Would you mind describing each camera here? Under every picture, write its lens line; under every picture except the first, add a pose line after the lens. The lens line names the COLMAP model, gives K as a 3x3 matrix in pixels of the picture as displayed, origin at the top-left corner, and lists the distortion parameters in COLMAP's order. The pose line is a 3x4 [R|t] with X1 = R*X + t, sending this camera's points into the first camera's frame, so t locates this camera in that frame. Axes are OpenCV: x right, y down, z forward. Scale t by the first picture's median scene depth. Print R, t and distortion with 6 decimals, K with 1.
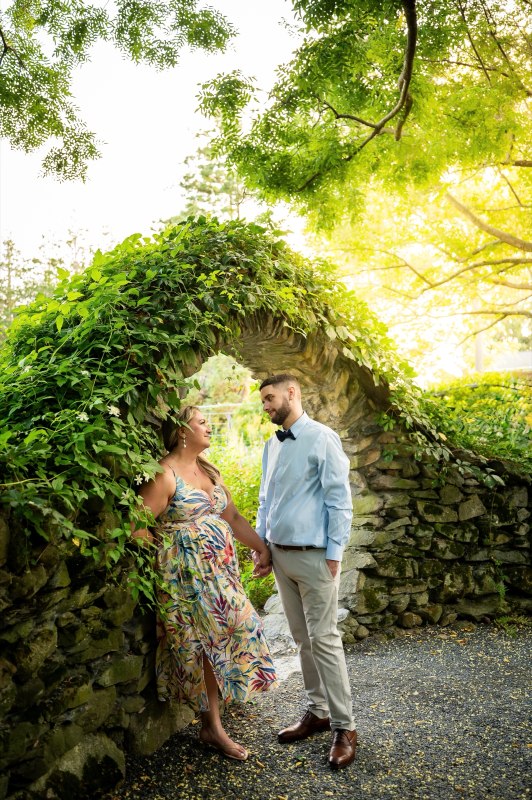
lens RADIAL K [[557.4, 0, 266.0], [0, 557.4, 400.0], [0, 0, 1]] dist [0.000133, -0.001845]
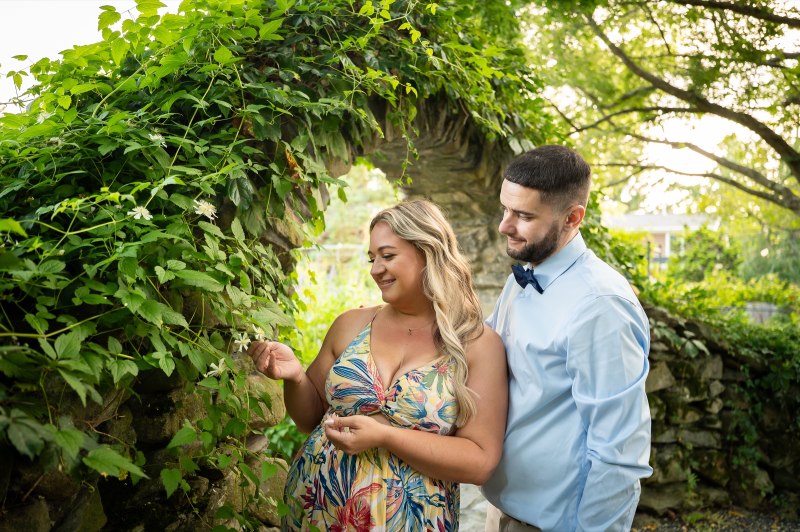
lens RADIAL K [[557.4, 0, 400.0], [0, 557.4, 266.0], [0, 0, 1]] dist [0.000133, -0.001845]
pose [[0.998166, 0.056354, 0.022090, -0.077243], [-0.057200, 0.997571, 0.039743, 0.035781], [-0.019797, -0.040934, 0.998966, 0.378611]]
